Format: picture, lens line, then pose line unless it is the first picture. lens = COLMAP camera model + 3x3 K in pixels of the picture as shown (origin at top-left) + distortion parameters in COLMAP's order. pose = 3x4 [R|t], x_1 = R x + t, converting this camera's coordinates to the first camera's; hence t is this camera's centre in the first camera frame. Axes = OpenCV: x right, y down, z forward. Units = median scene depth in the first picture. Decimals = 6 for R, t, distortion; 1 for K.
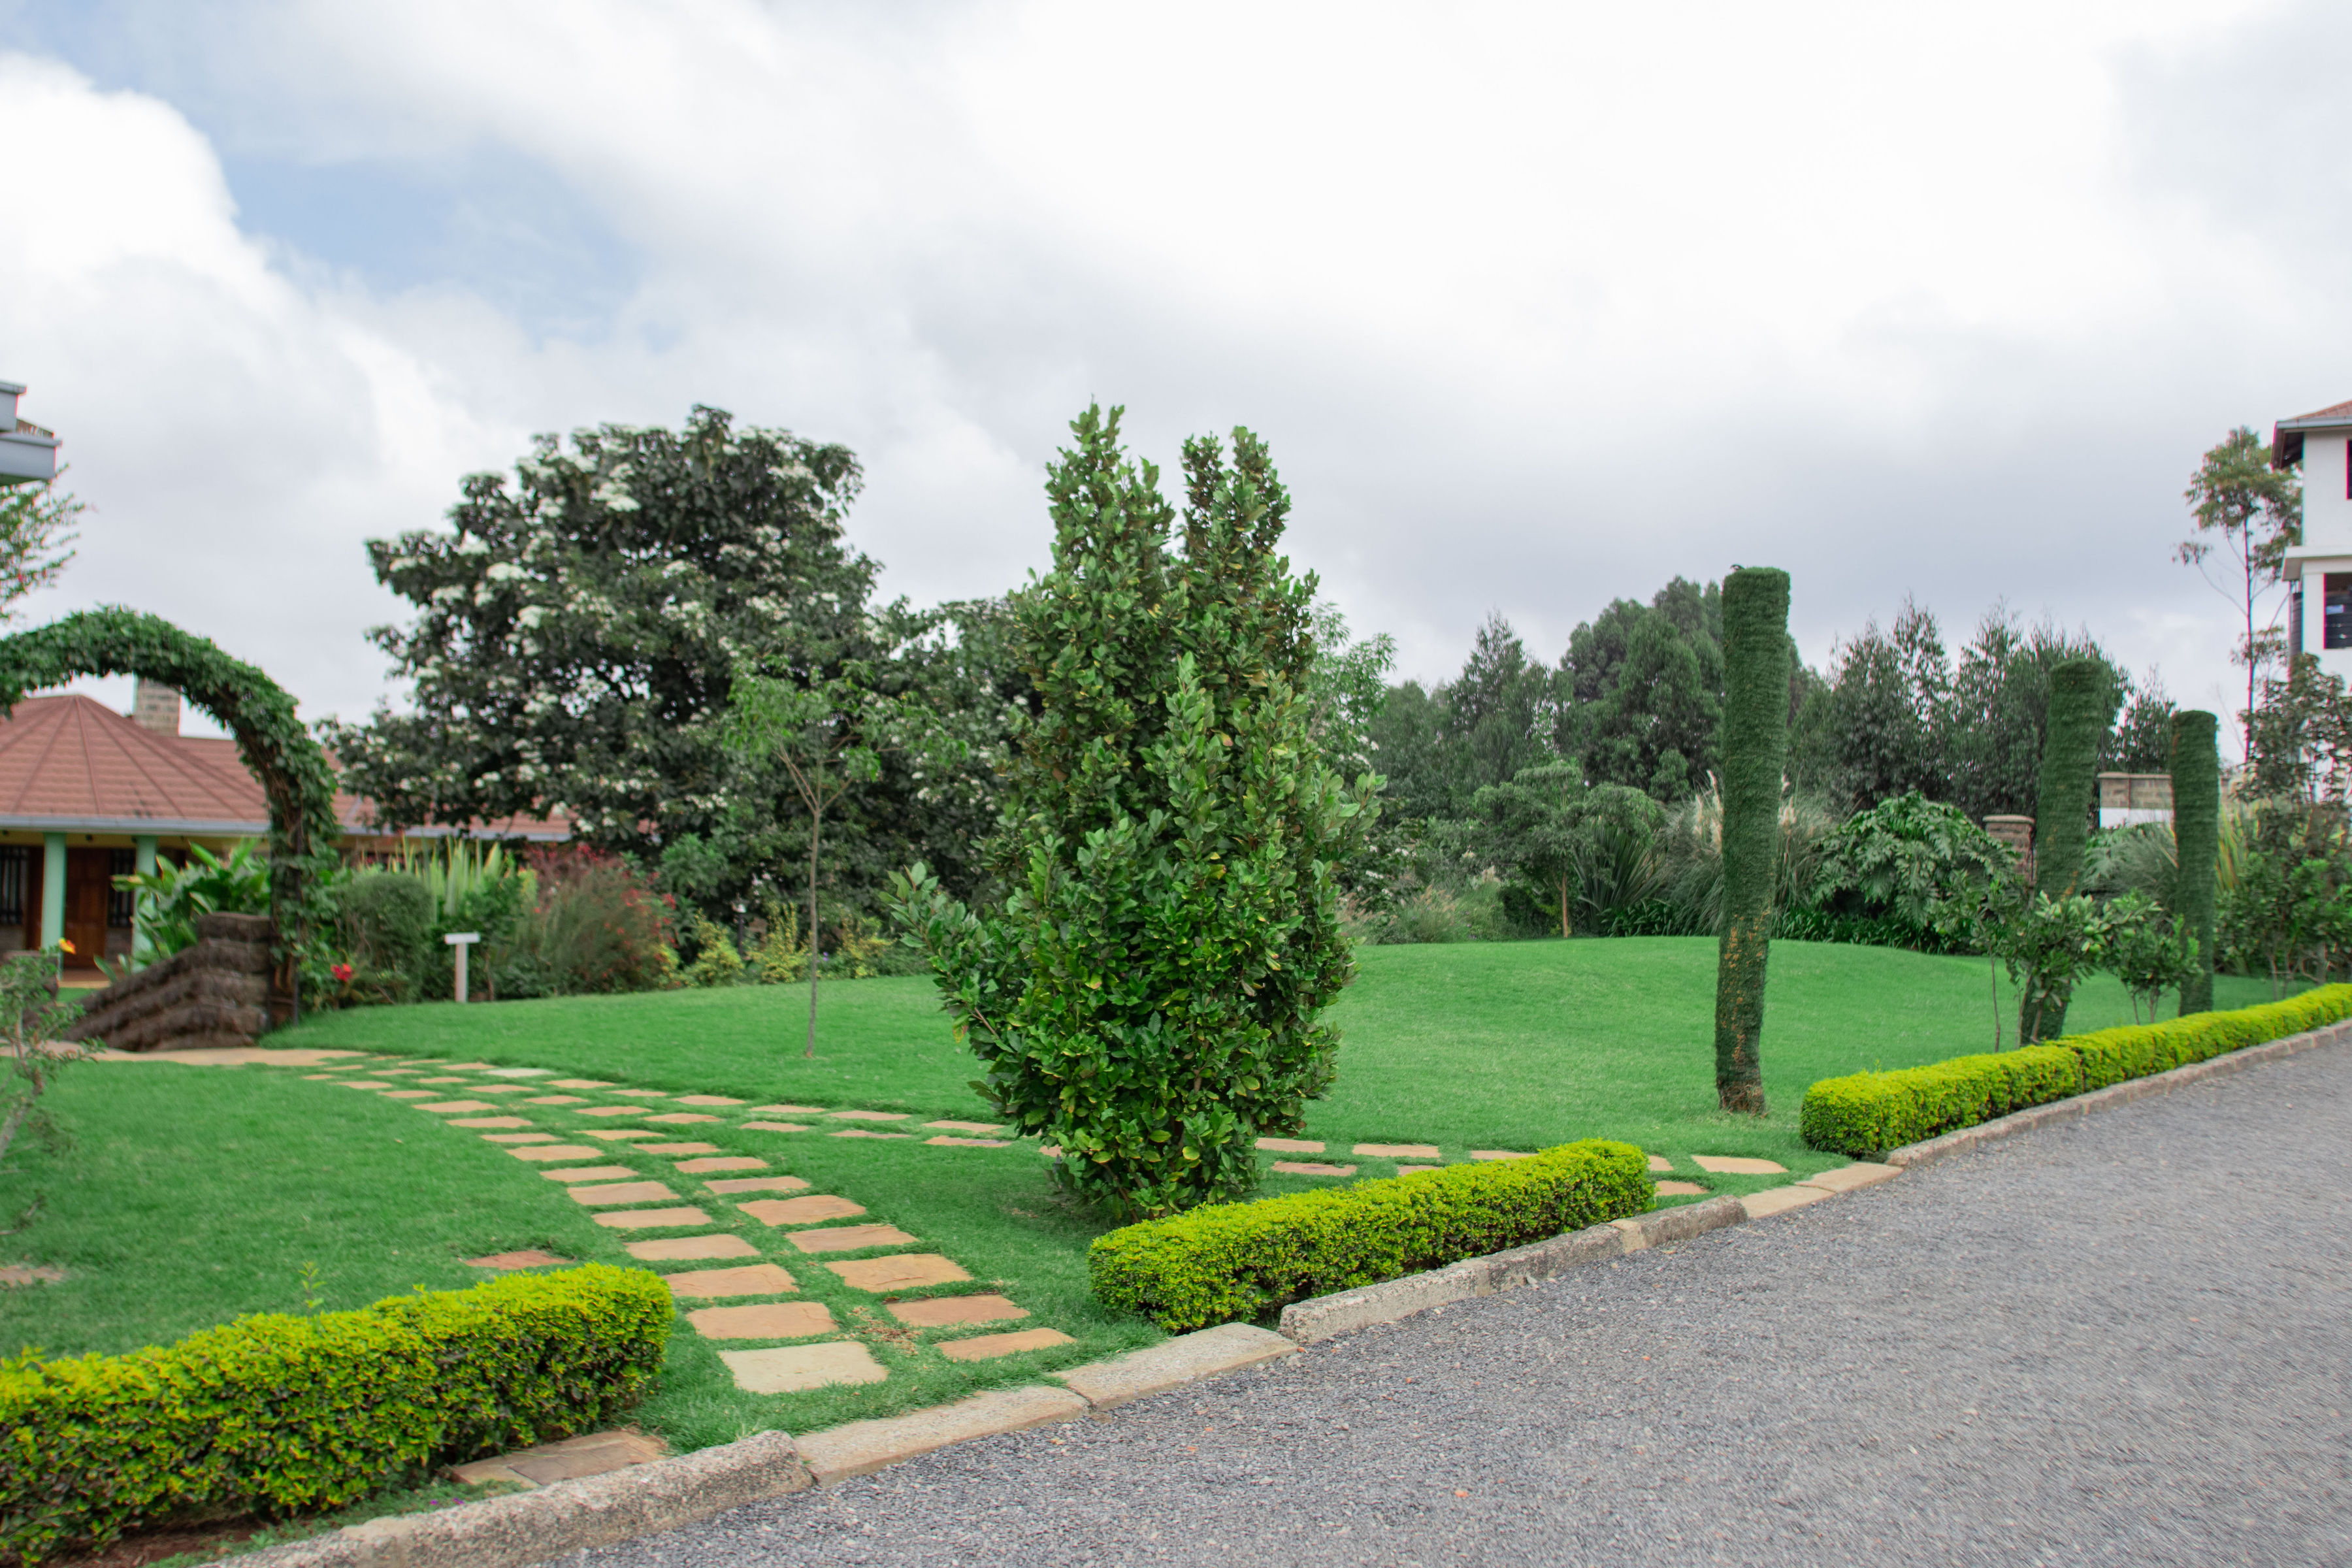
lens RADIAL K [[1810.9, 0, 1175.6], [0, 1810.9, 781.8], [0, 0, 1]] dist [-0.053612, -0.002858]
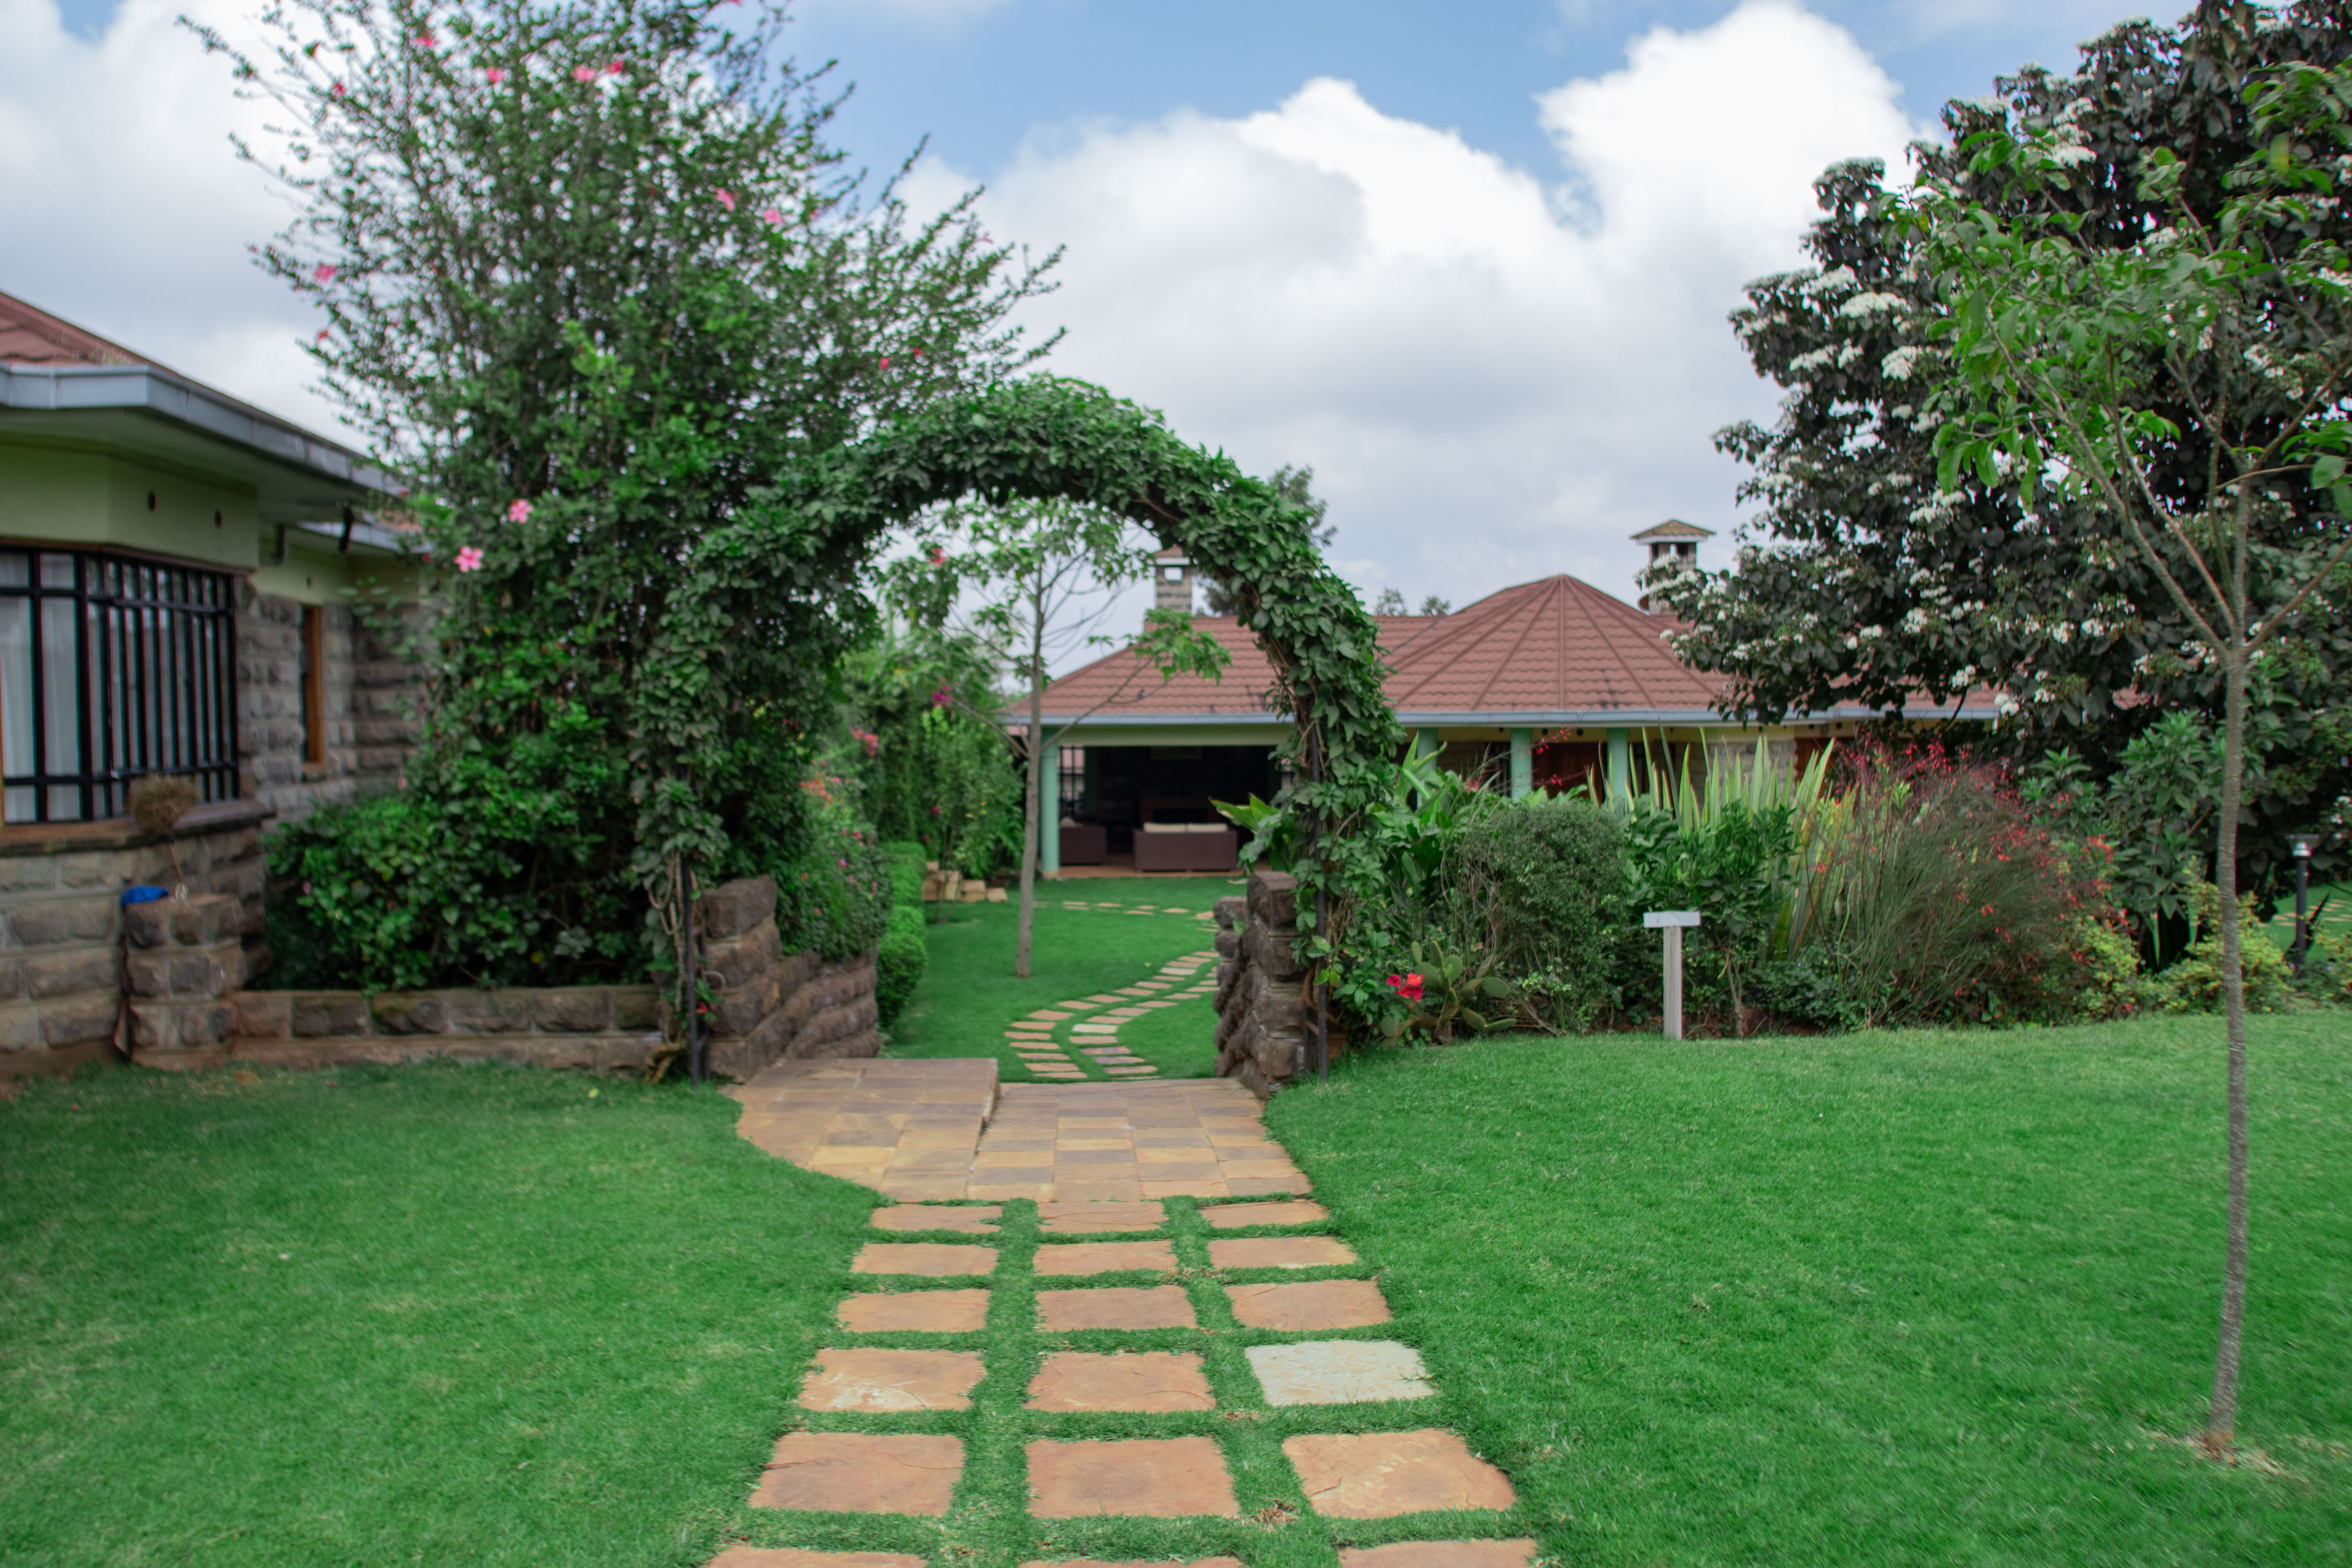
lens RADIAL K [[1810.9, 0, 1169.7], [0, 1810.9, 760.7], [0, 0, 1]] dist [-0.053612, -0.002858]
pose [[0.638418, -0.011735, -0.769600, -0.053349], [0.055654, 0.997970, 0.030950, 0.009832], [0.767675, -0.062591, 0.637775, 0.421561]]
